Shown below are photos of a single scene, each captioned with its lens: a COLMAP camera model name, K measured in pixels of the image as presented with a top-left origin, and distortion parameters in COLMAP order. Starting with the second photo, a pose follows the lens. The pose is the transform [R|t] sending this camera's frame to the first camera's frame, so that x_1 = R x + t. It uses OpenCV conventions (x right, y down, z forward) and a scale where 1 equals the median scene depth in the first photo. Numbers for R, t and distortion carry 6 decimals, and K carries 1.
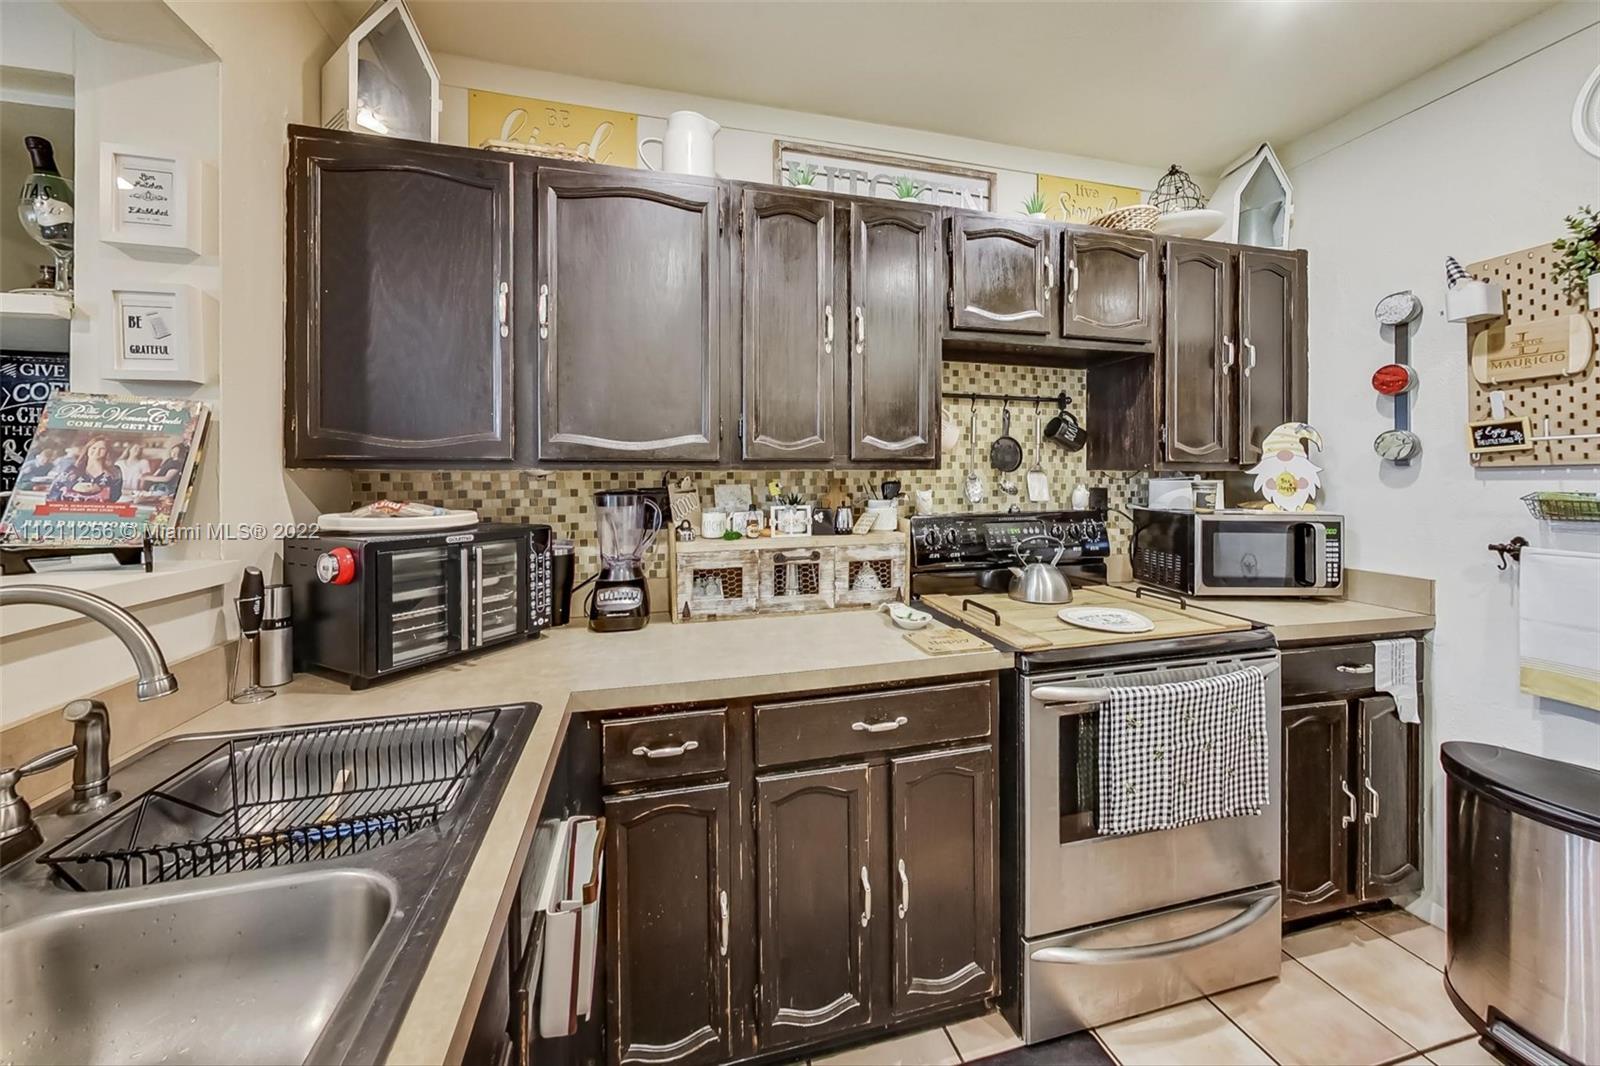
lens RADIAL K [[574.6, 0, 787.6], [0, 574.6, 478.0], [0, 0, 1]] dist [-0.001148, 0.000257]
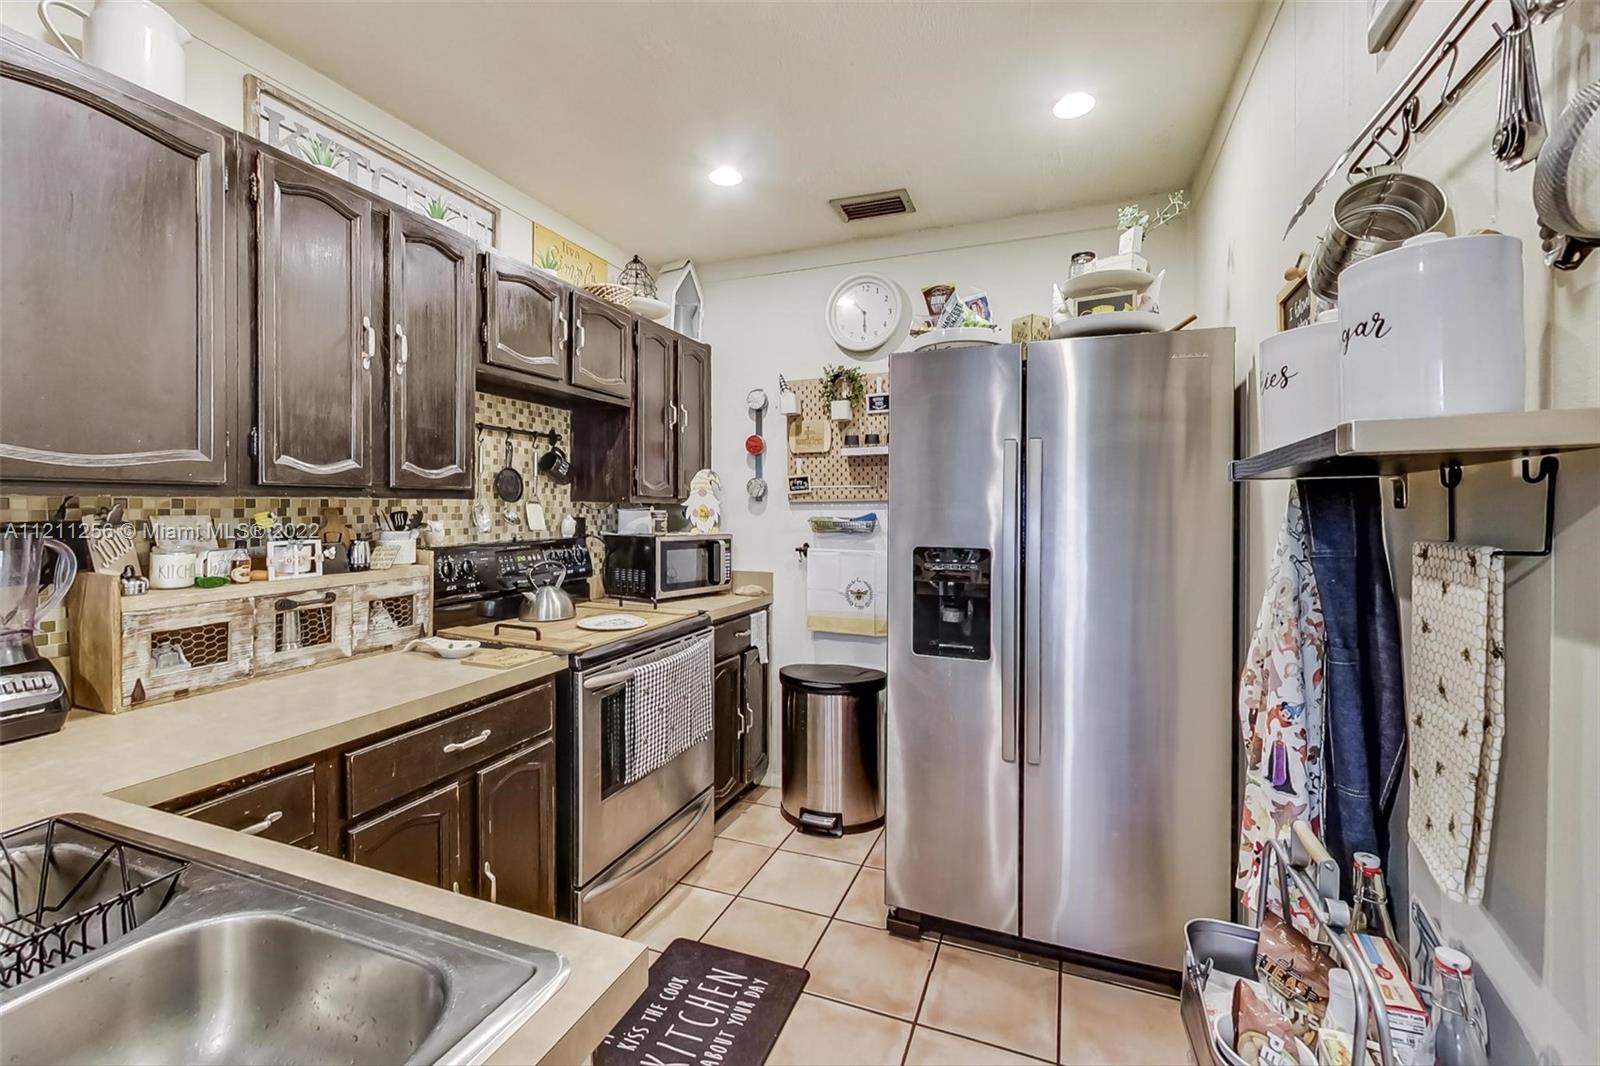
lens RADIAL K [[662.4, 0, 812.9], [0, 662.4, 509.9], [0, 0, 1]] dist [0.002229, 0.000610]
pose [[0.568798, 0.000844, 0.822477, -0.365183], [-0.002392, 0.999997, 0.000628, 0.001561], [-0.822474, -0.002324, 0.568798, -0.159903]]
